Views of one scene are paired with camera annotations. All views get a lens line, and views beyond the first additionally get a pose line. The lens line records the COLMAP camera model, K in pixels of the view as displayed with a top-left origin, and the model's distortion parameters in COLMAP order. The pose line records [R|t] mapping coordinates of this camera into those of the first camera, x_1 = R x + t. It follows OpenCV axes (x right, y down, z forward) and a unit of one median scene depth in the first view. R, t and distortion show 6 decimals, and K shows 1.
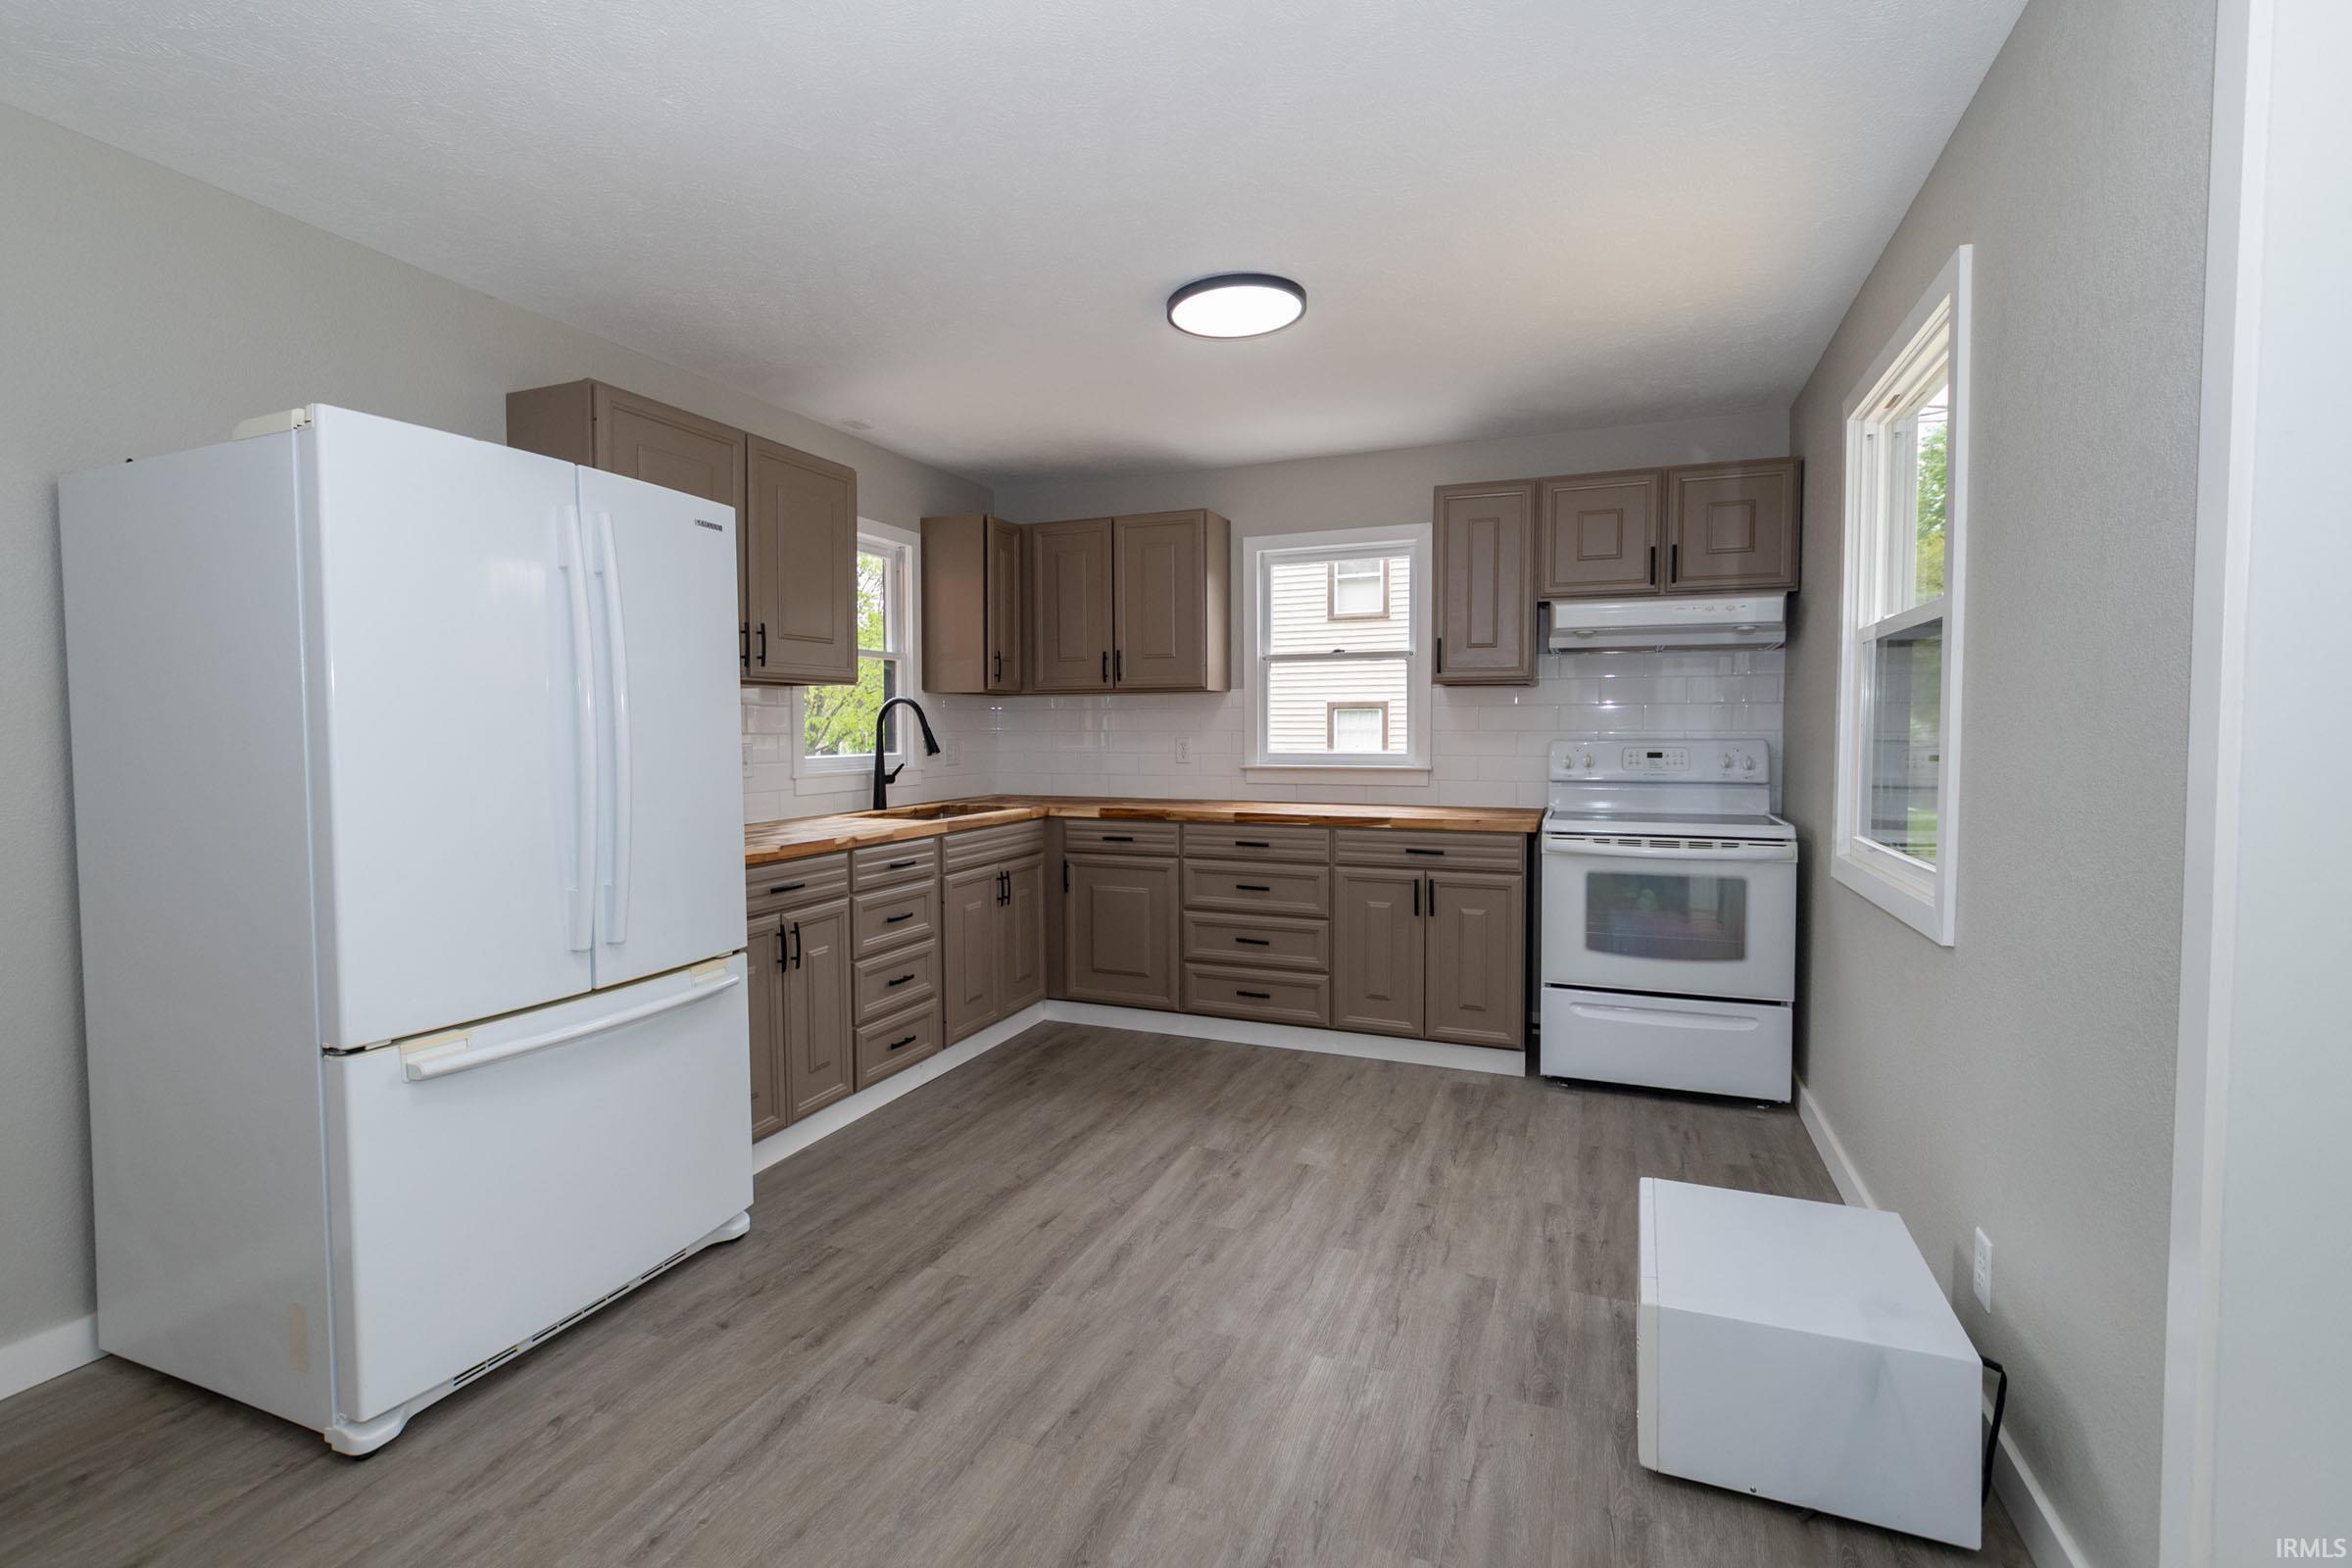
lens RADIAL K [[1048.2, 0, 1126.4], [0, 1048.2, 774.4], [0, 0, 1]] dist [0.000855, -0.001169]
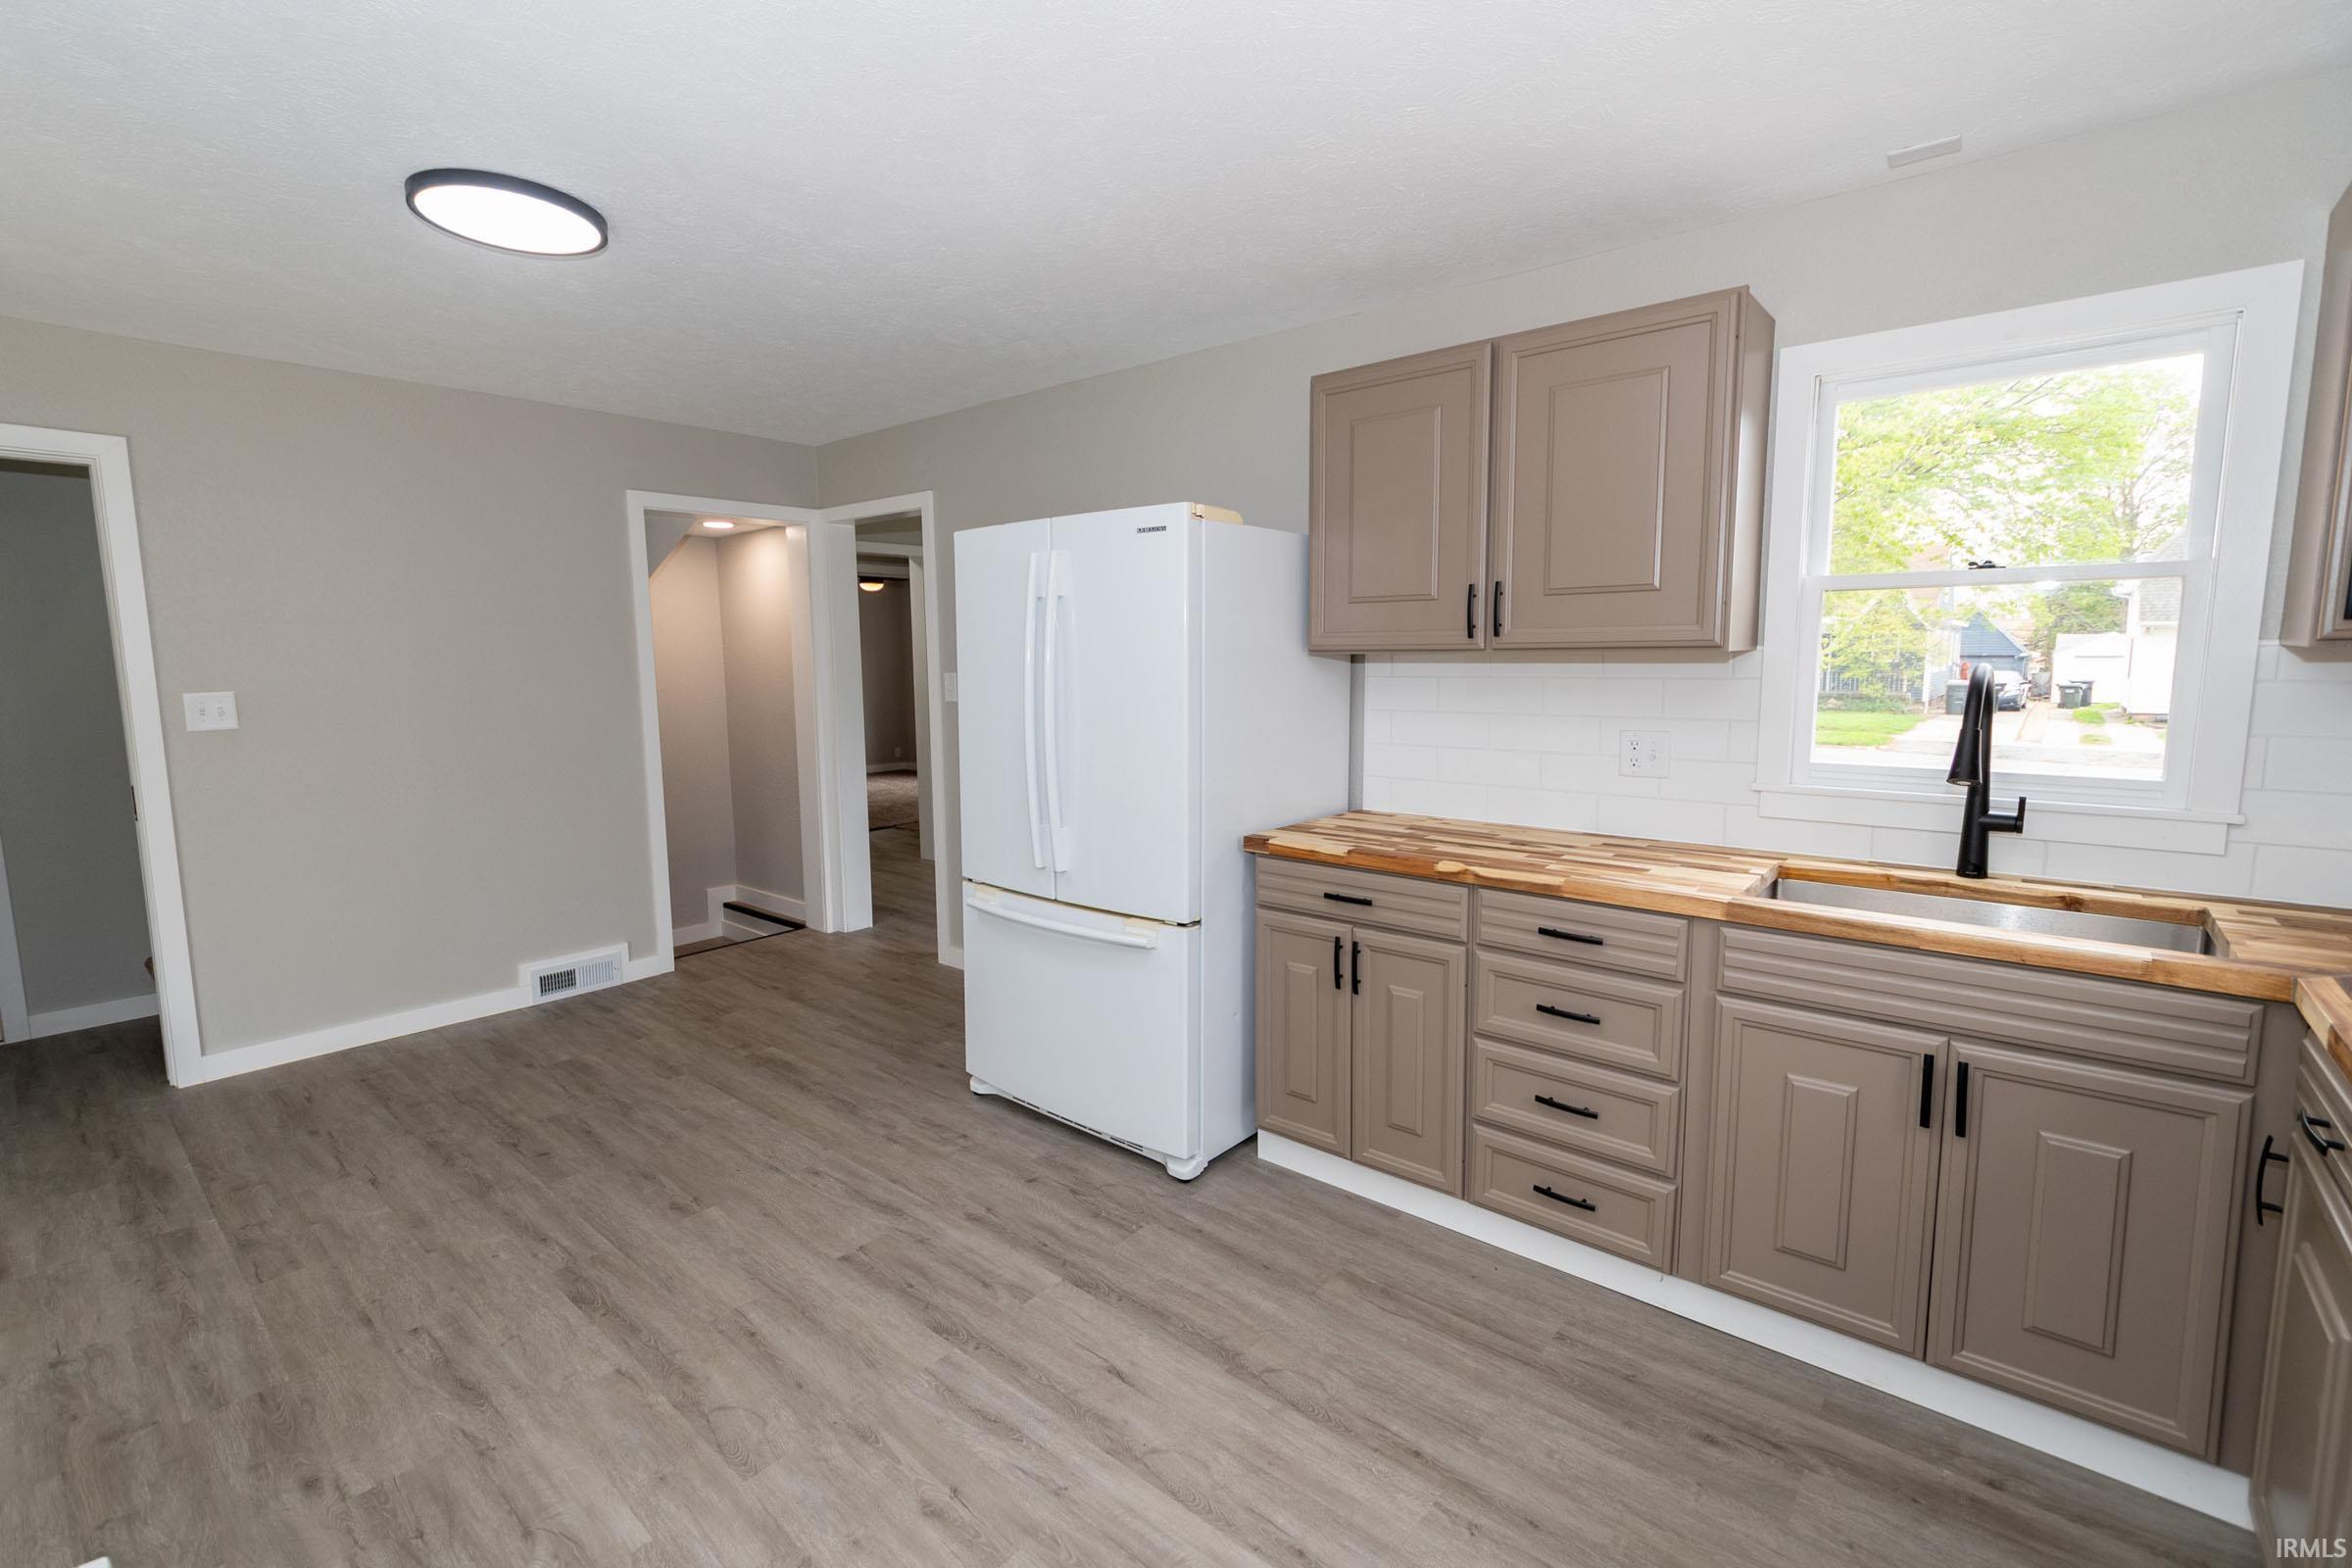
lens RADIAL K [[1030.8, 0, 1176.0], [0, 1030.8, 784.0], [0, 0, 1]] dist [-0.001586, -0.000449]
pose [[-0.271929, 0.128723, -0.953669, 0.403876], [-0.034917, 0.989041, 0.143454, -0.081456], [0.961684, 0.072308, -0.264454, 0.834706]]
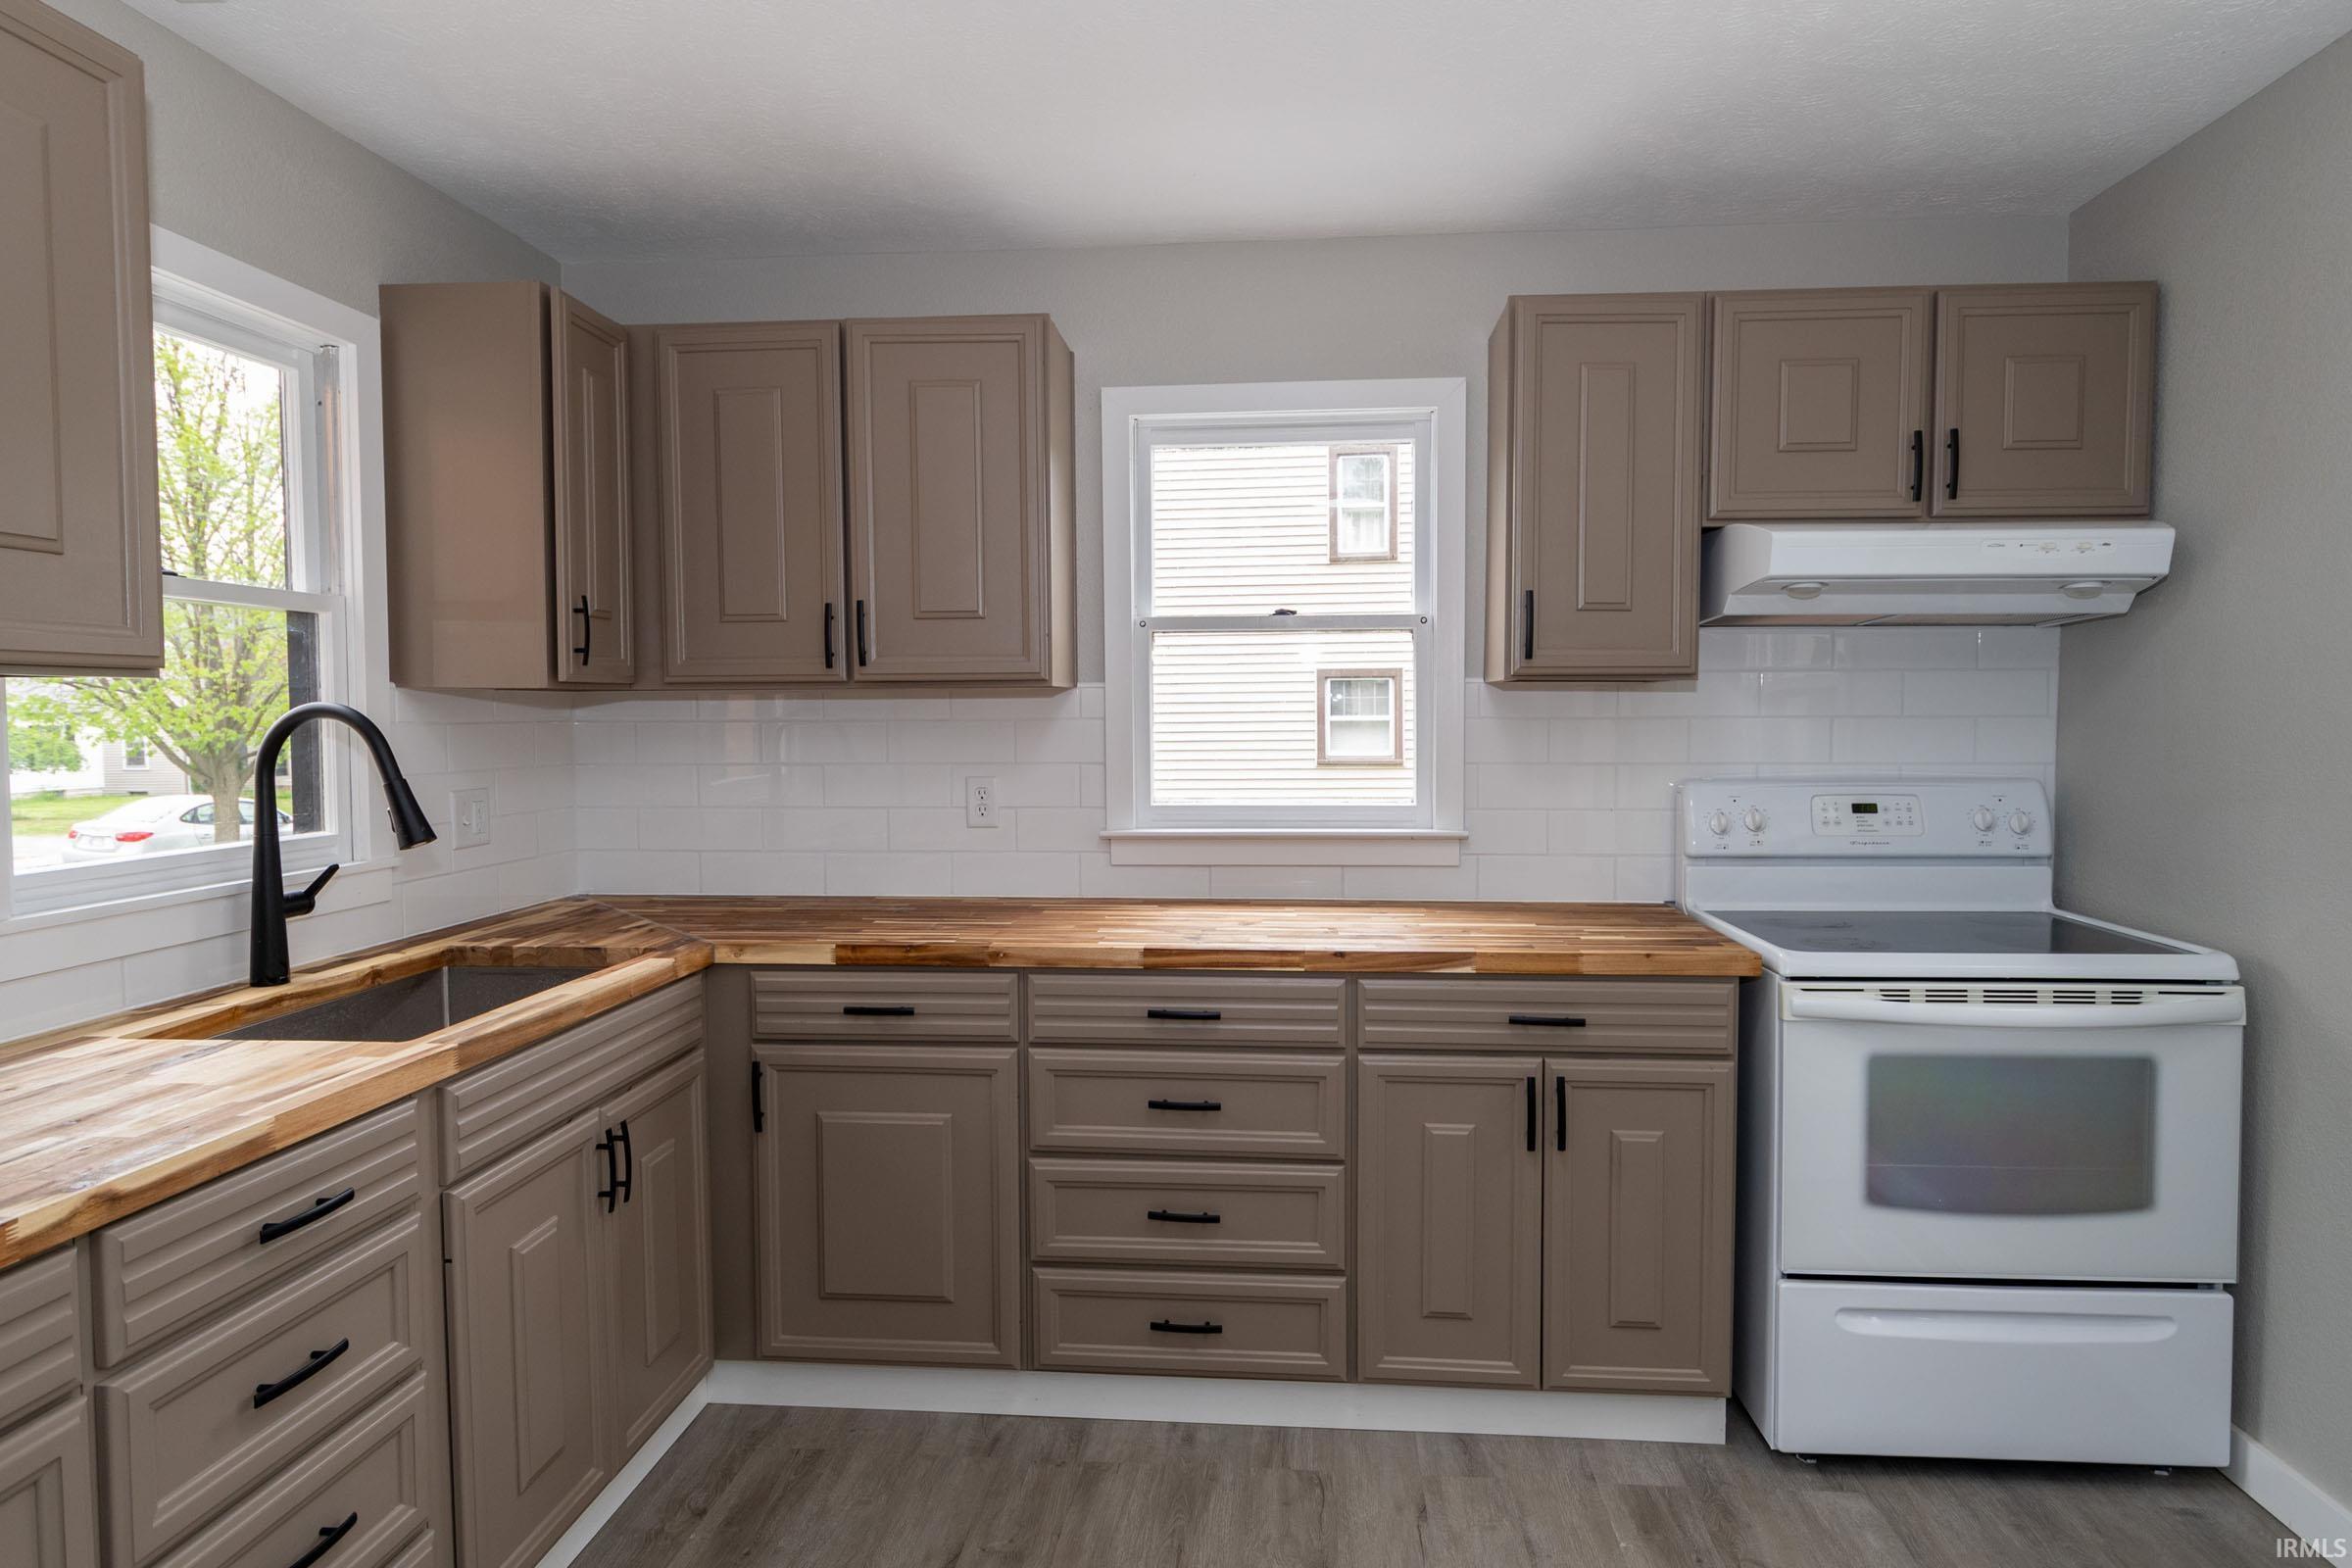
lens RADIAL K [[1297.4, 0, 1179.6], [0, 1297.4, 772.6], [0, 0, 1]] dist [0.002842, -0.009751]
pose [[0.945882, -0.017044, 0.324062, -0.073313], [0.016756, 0.999853, 0.003680, -0.047512], [-0.324077, 0.001949, 0.946029, 0.466767]]
